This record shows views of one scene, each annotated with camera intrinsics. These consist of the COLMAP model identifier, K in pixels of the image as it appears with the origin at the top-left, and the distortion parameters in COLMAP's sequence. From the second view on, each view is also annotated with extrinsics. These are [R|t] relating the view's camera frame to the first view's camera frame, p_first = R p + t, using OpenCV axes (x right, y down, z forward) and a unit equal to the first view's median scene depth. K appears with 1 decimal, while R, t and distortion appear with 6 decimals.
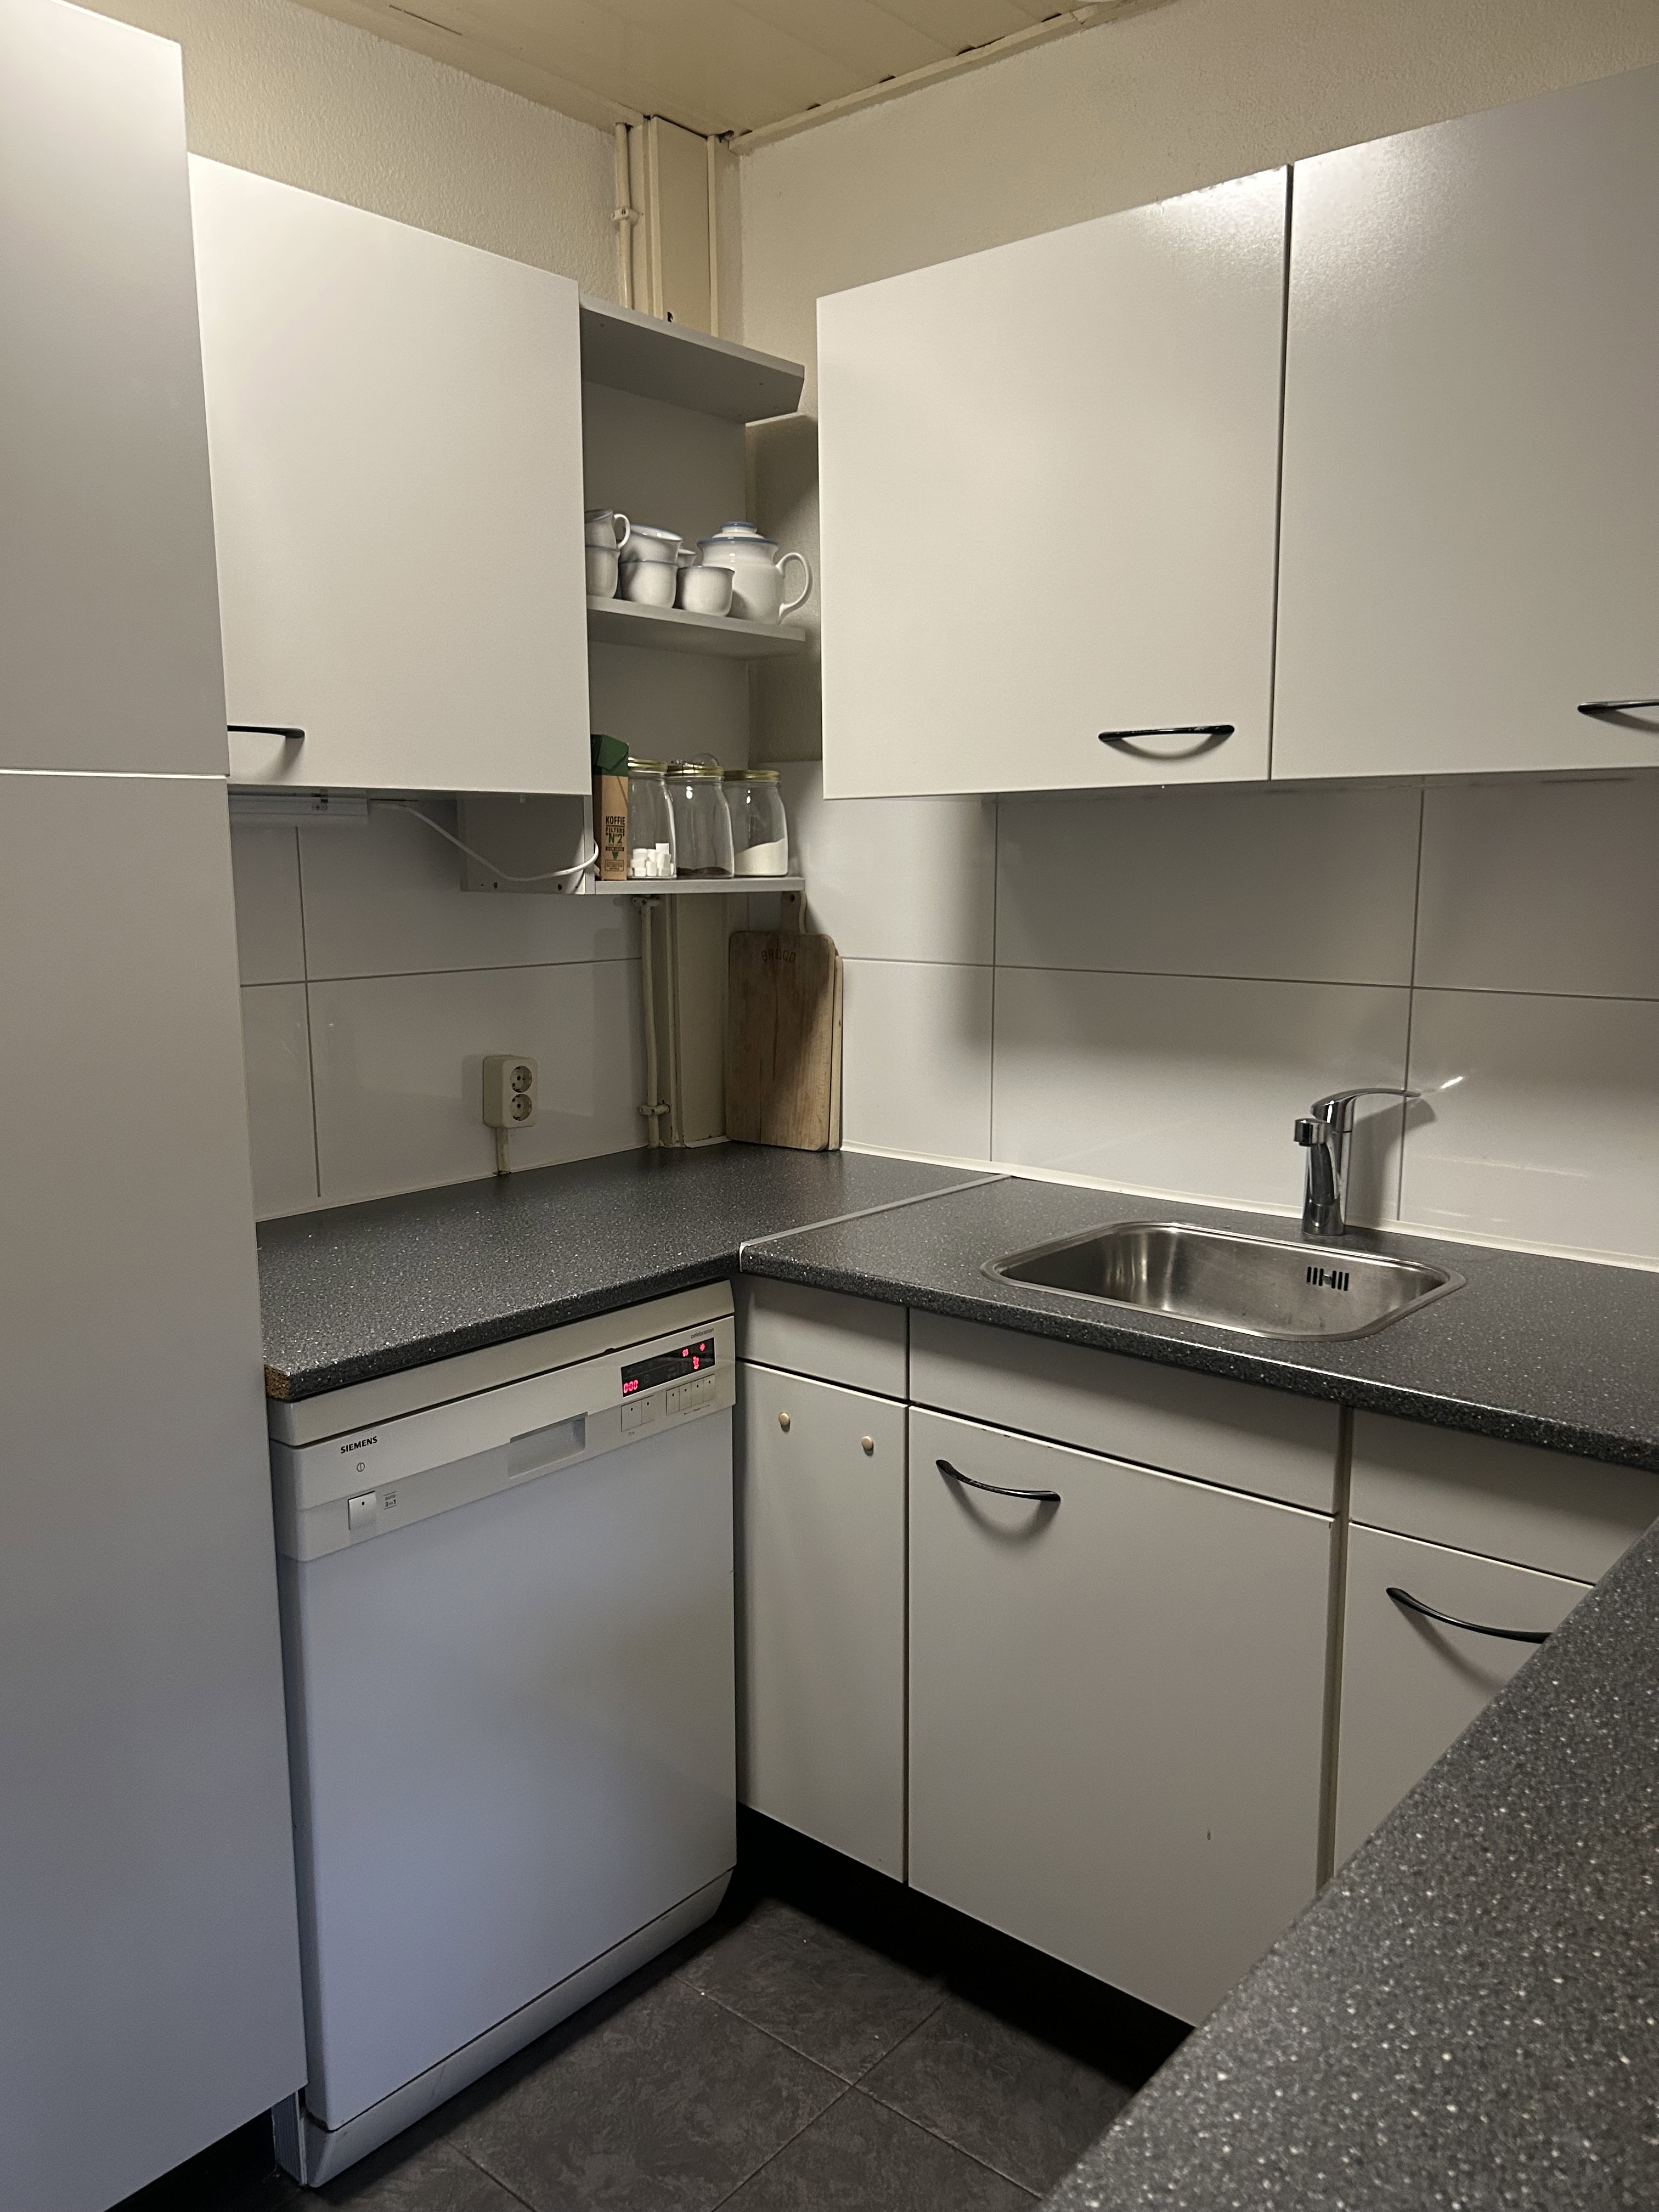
lens RADIAL K [[1669.2, 0, 830.5], [0, 1669.2, 1107.0], [0, 0, 1]] dist [0.055446, -0.039265]
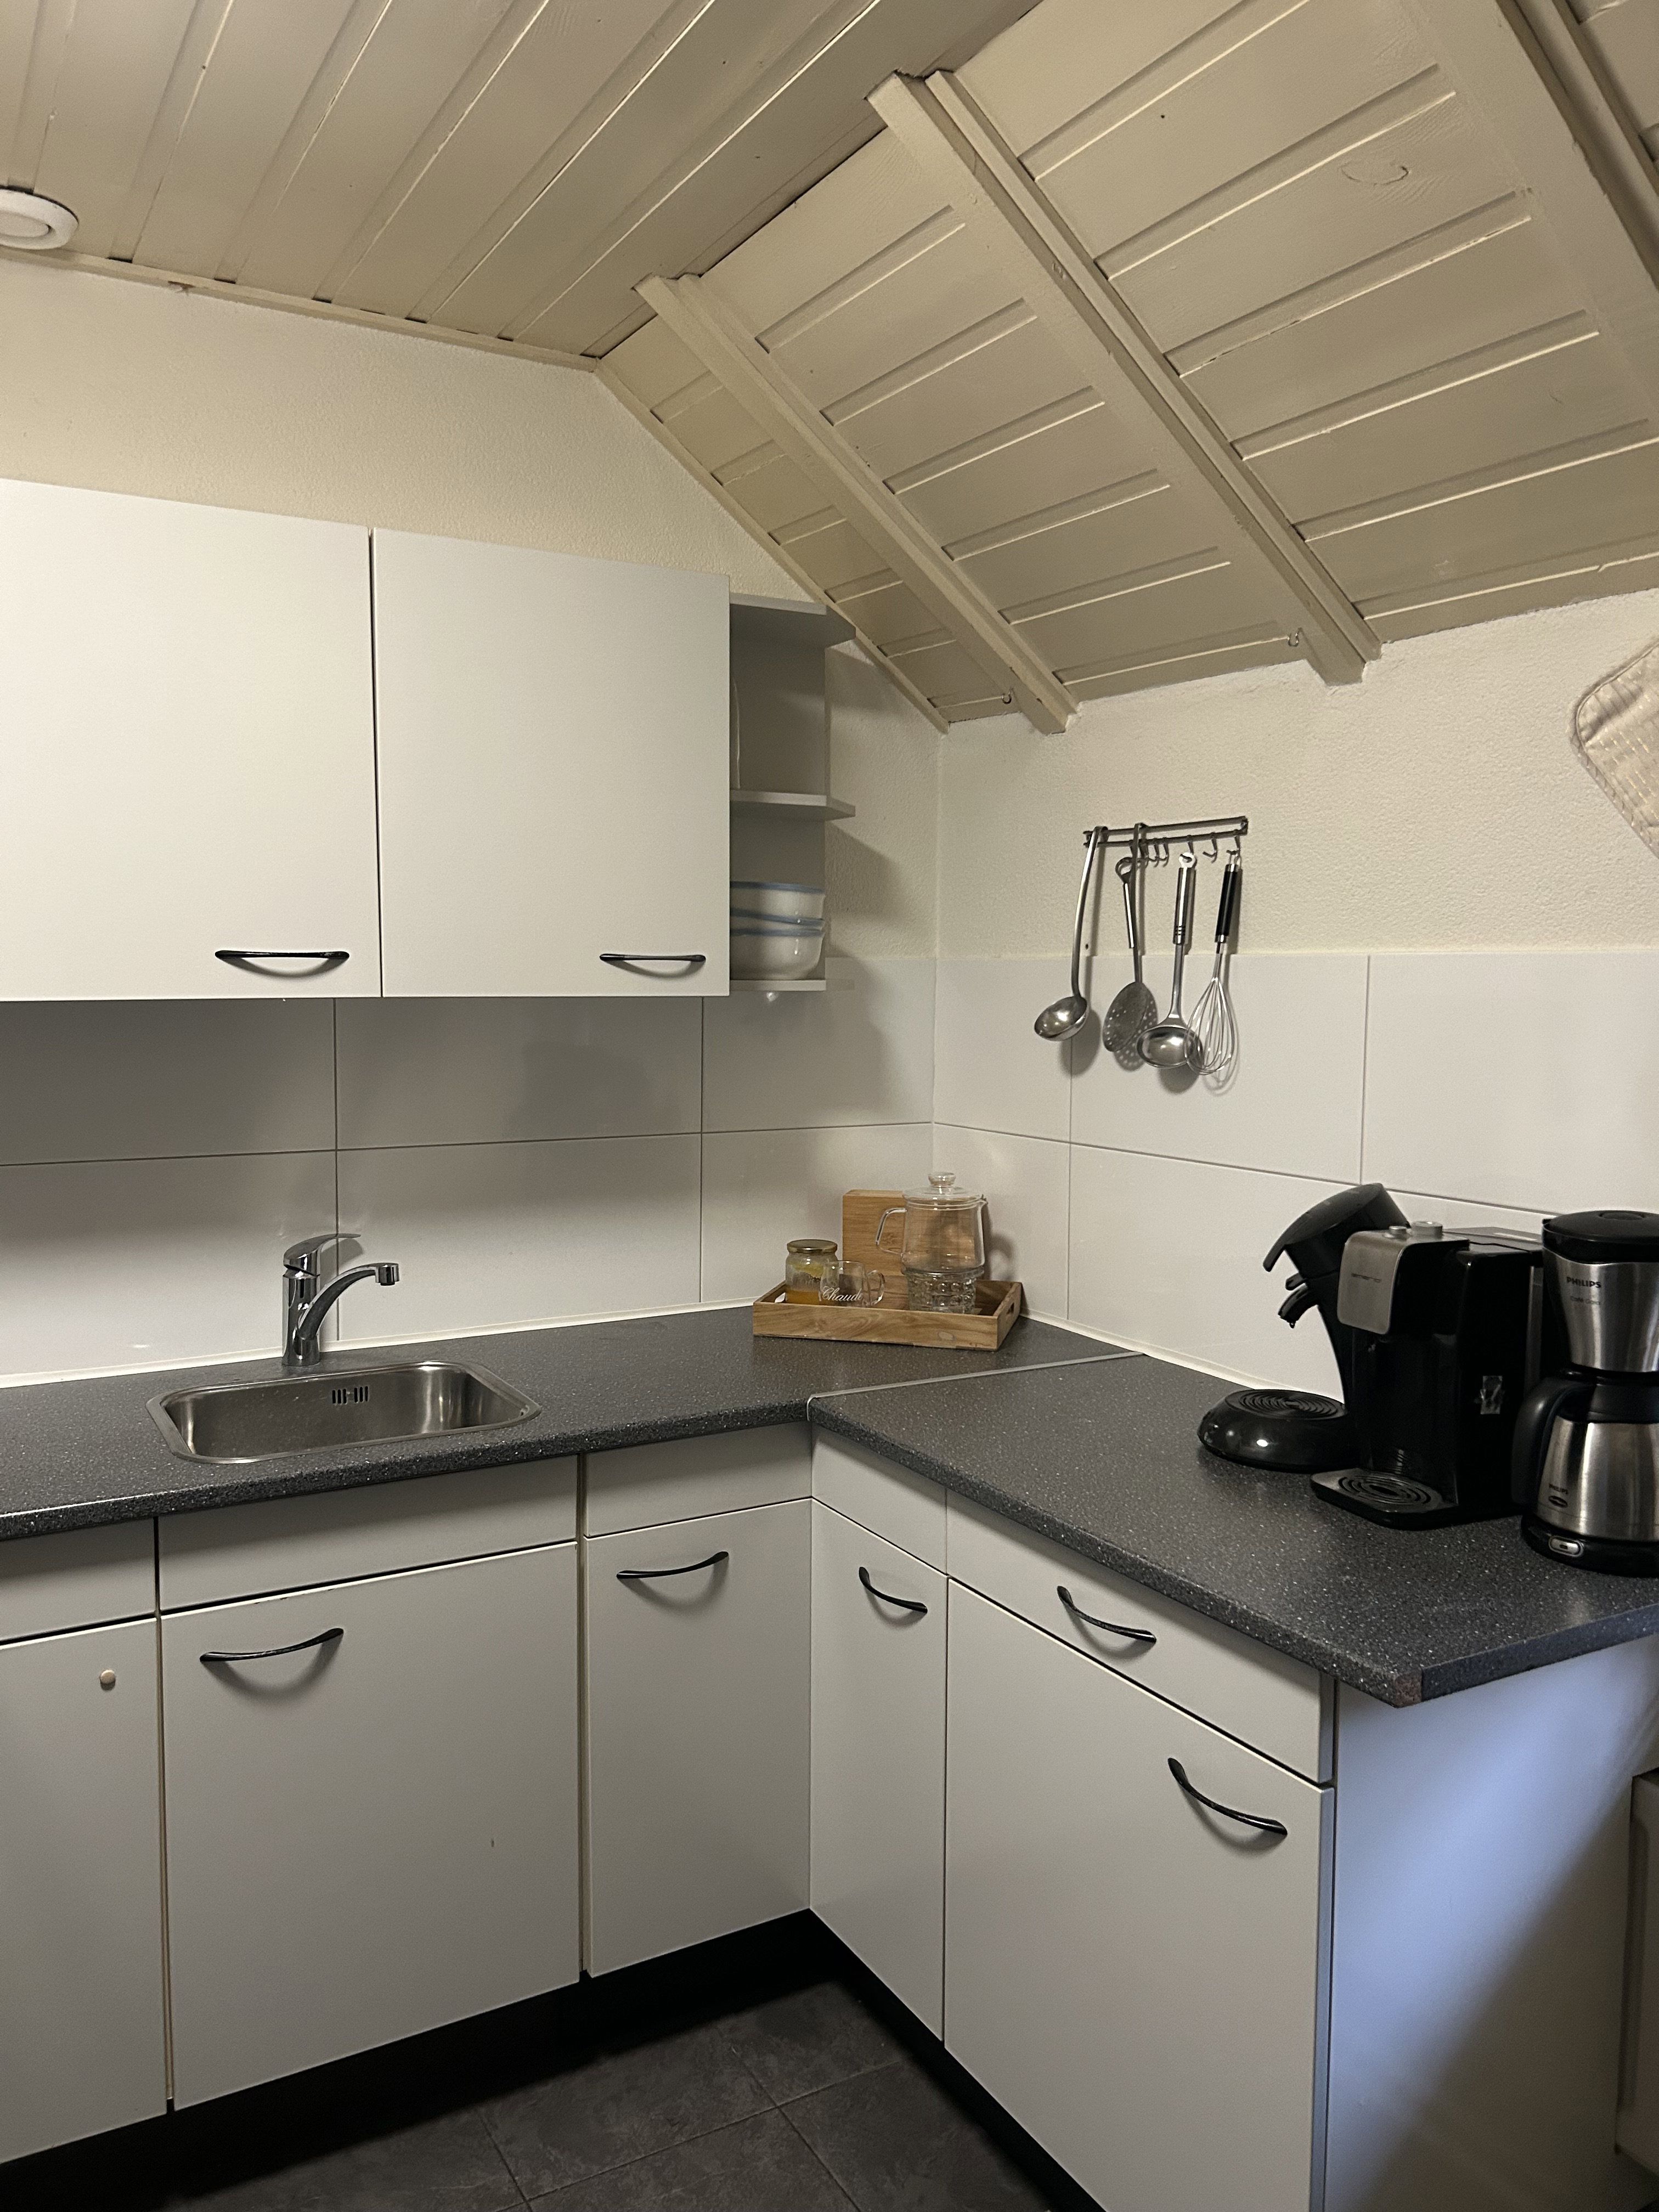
lens RADIAL K [[1669.2, 0, 825.2], [0, 1669.2, 1109.0], [0, 0, 1]] dist [0.055446, -0.039265]
pose [[0.352447, -0.081419, 0.932283, -0.758292], [0.135635, 0.990134, 0.035195, -0.107361], [-0.925950, 0.114046, 0.360013, 0.246035]]
